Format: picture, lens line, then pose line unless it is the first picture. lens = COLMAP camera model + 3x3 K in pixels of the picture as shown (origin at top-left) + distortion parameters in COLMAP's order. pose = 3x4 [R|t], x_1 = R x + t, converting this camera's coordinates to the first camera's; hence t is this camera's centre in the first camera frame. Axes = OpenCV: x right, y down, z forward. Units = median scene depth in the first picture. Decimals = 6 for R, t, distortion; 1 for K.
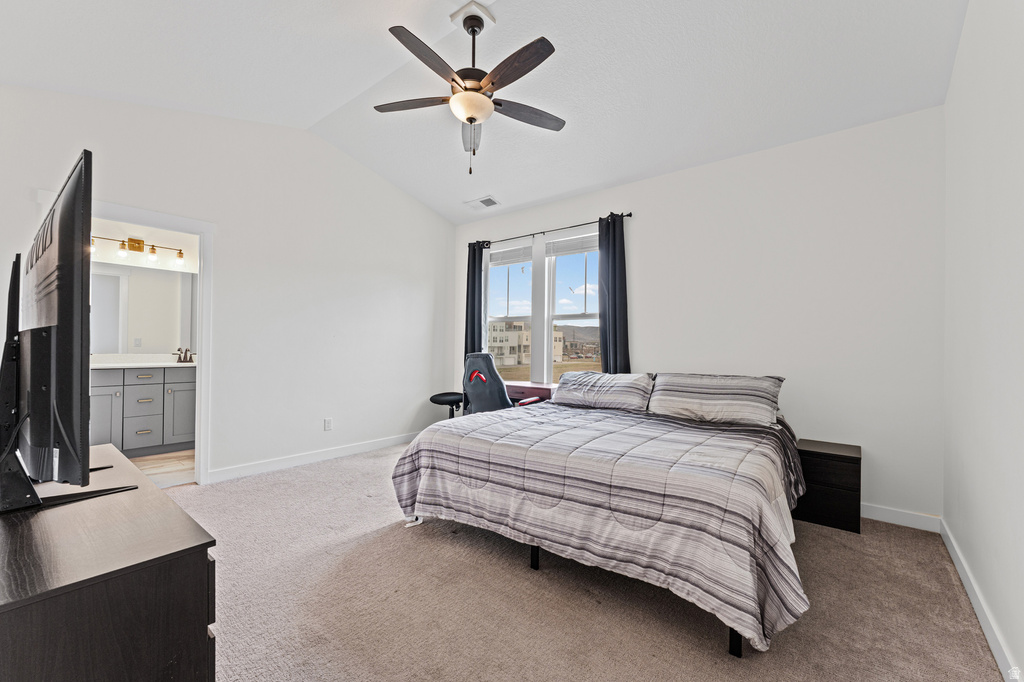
lens RADIAL K [[415.7, 0, 512.0], [0, 415.7, 341.0], [0, 0, 1]] dist [-0.000609, -0.000296]
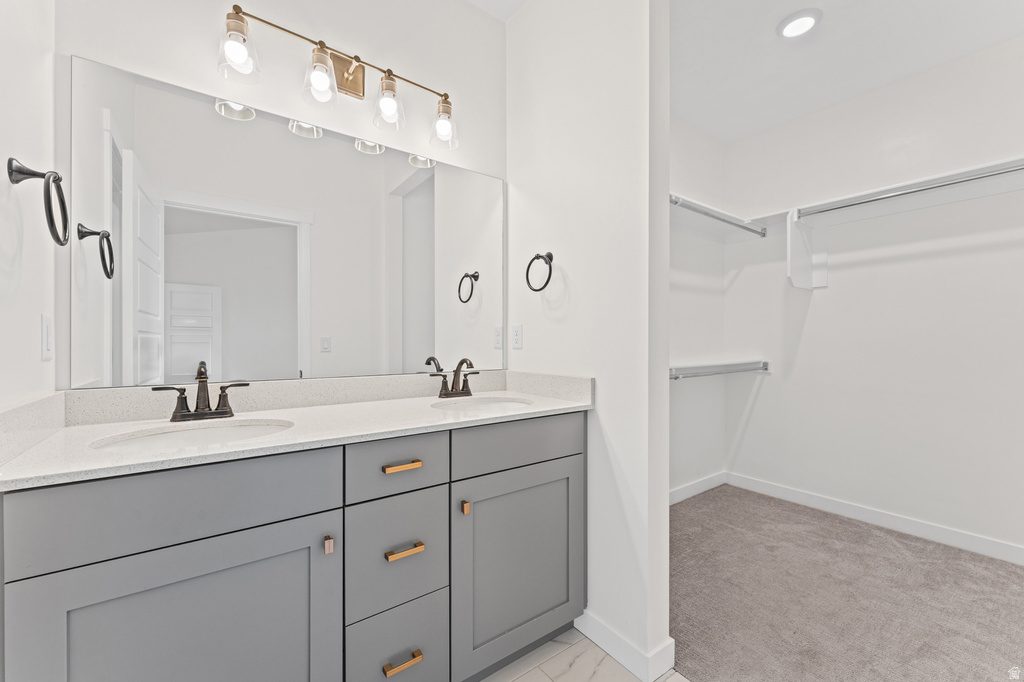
lens RADIAL K [[415.7, 0, 512.0], [0, 415.7, 341.0], [0, 0, 1]] dist [-0.000609, -0.000296]
pose [[0.968425, -0.012574, -0.248990, -0.676931], [0.012552, 0.999920, -0.001676, 0.003601], [0.248991, -0.001502, 0.968505, 0.682259]]
